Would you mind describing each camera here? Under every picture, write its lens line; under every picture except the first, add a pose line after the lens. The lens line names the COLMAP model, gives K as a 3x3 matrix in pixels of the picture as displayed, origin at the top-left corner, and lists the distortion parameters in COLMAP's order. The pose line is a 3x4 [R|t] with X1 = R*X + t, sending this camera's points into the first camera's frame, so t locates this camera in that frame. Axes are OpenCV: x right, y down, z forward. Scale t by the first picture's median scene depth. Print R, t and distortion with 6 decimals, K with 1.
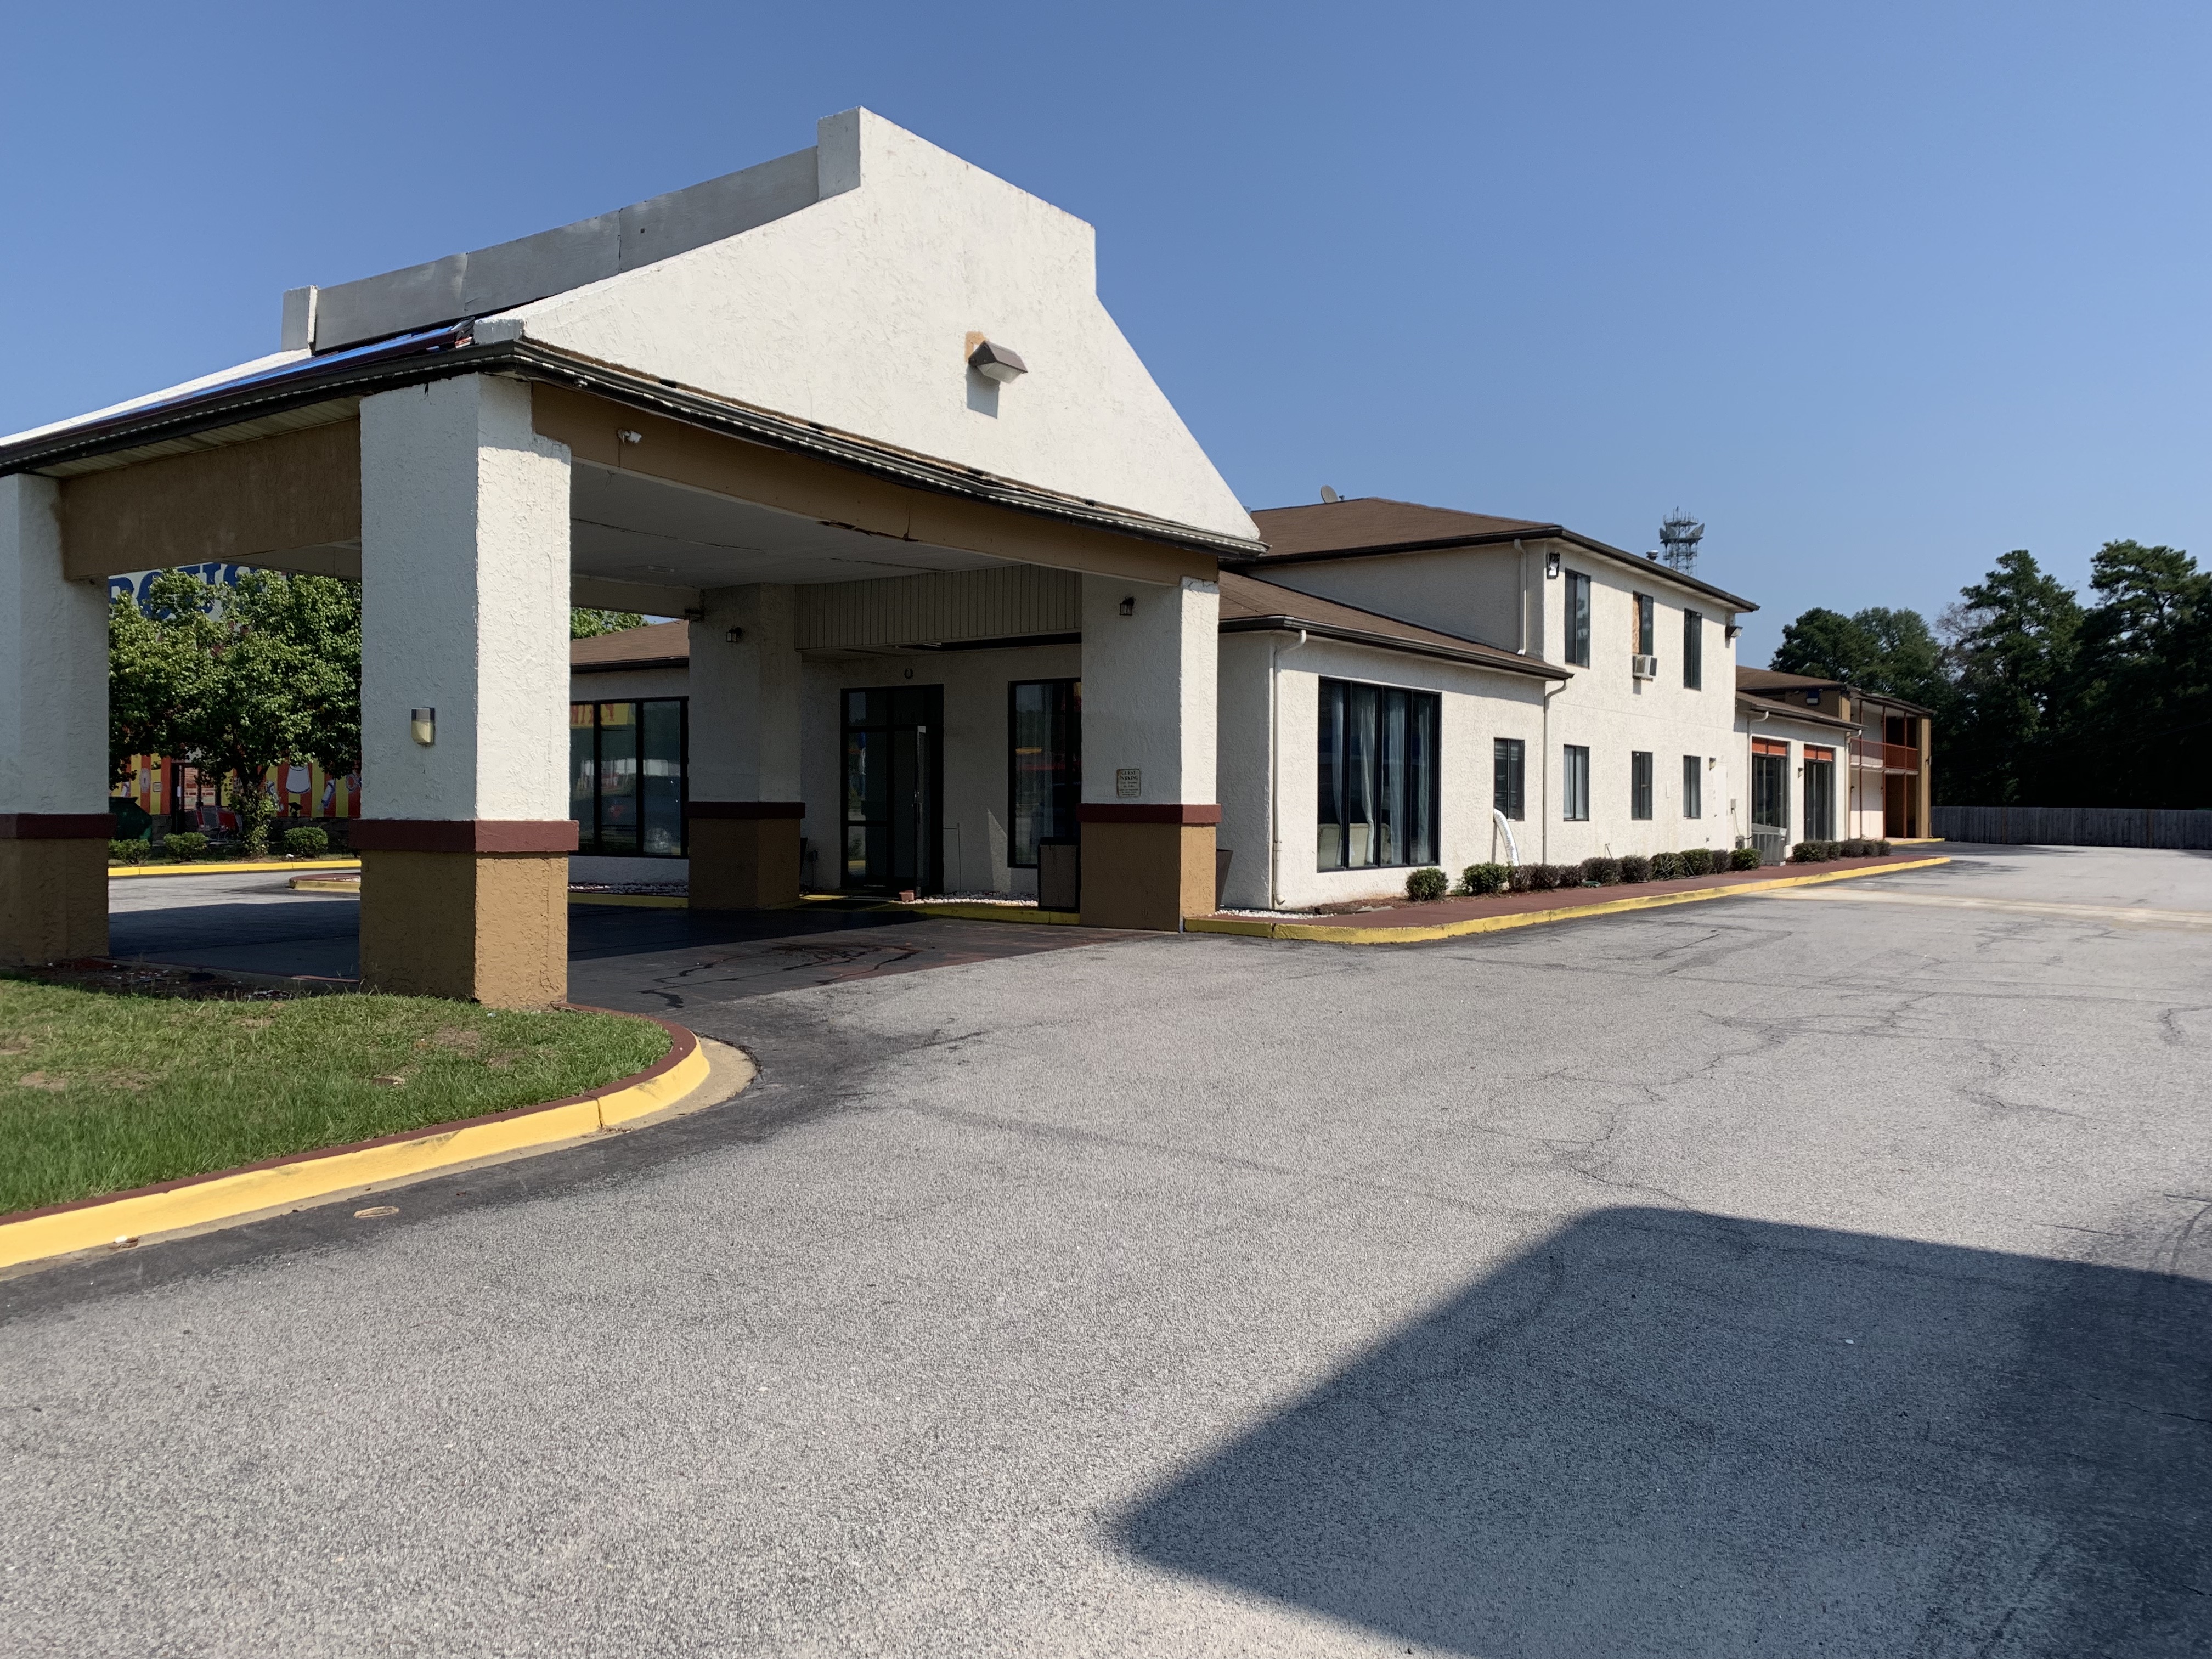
lens RADIAL K [[1711.5, 0, 1114.0], [0, 1711.5, 784.6], [0, 0, 1]] dist [0.033543, -0.025693]
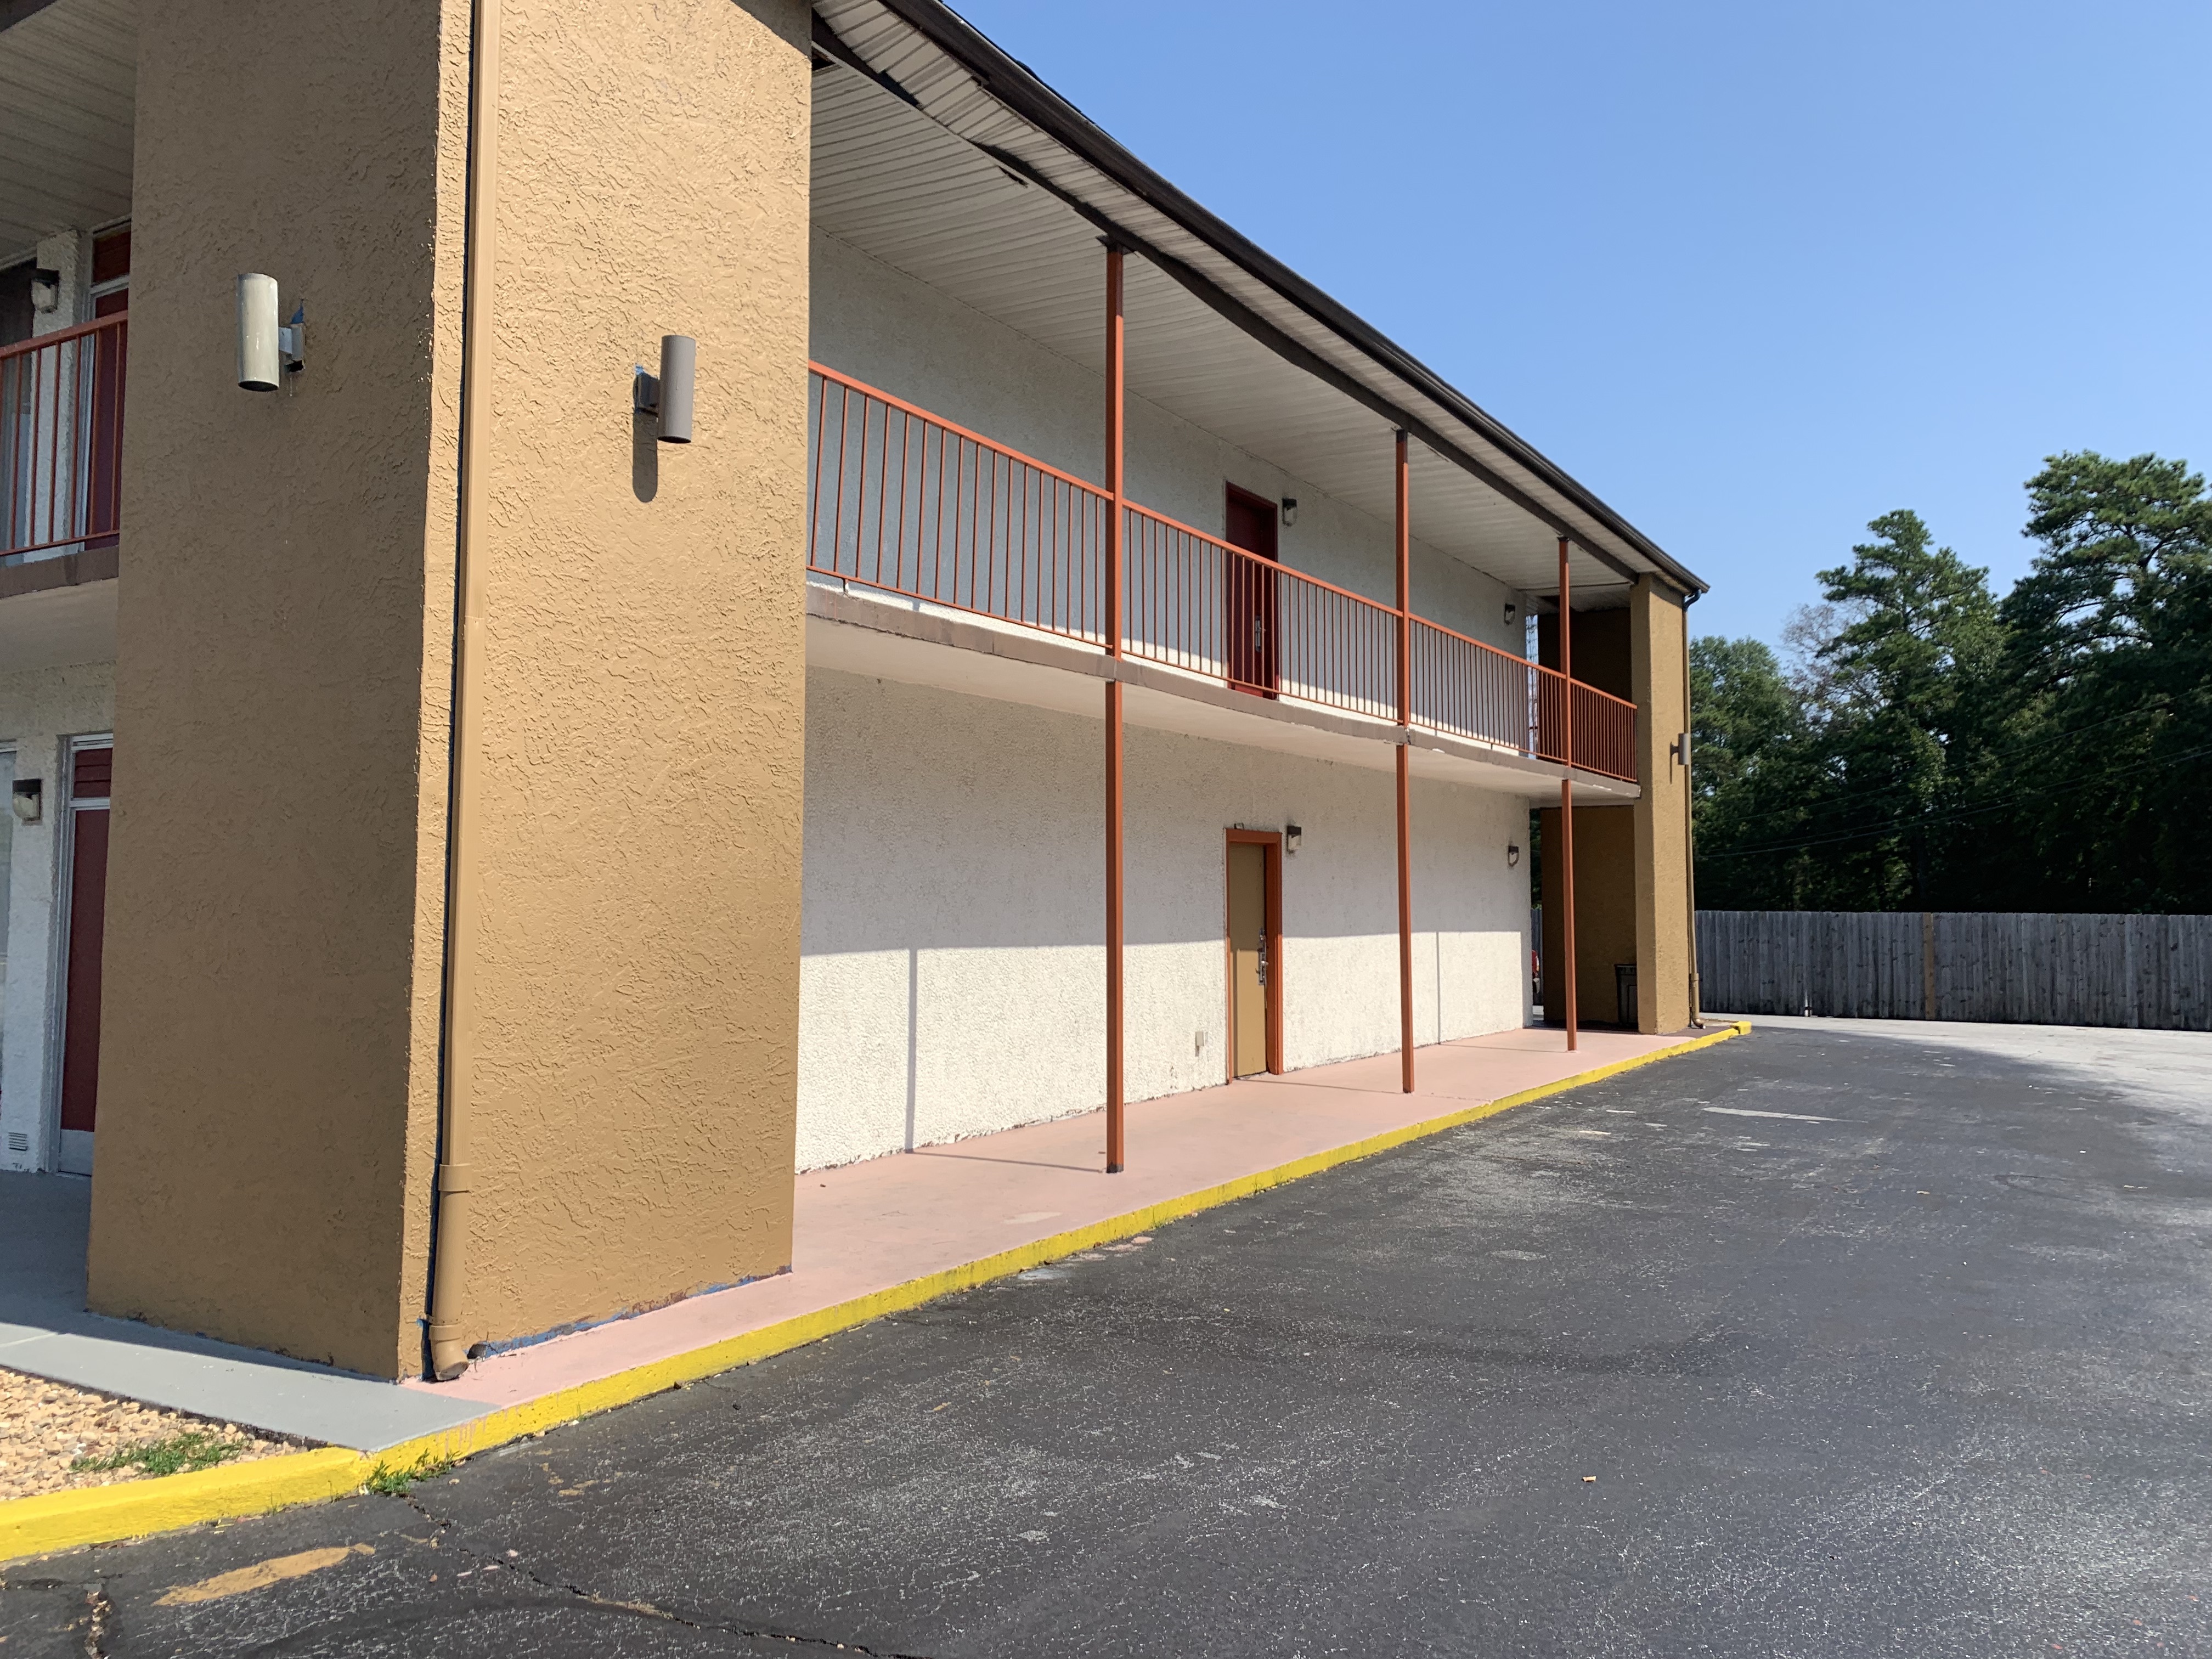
lens RADIAL K [[1711.5, 0, 1138.9], [0, 1711.5, 792.4], [0, 0, 1]] dist [0.033543, -0.025693]
pose [[0.997238, -0.000581, 0.074266, 1.744507], [0.004613, 0.998523, -0.054134, 0.037266], [-0.074124, 0.054327, 0.995768, 3.491676]]
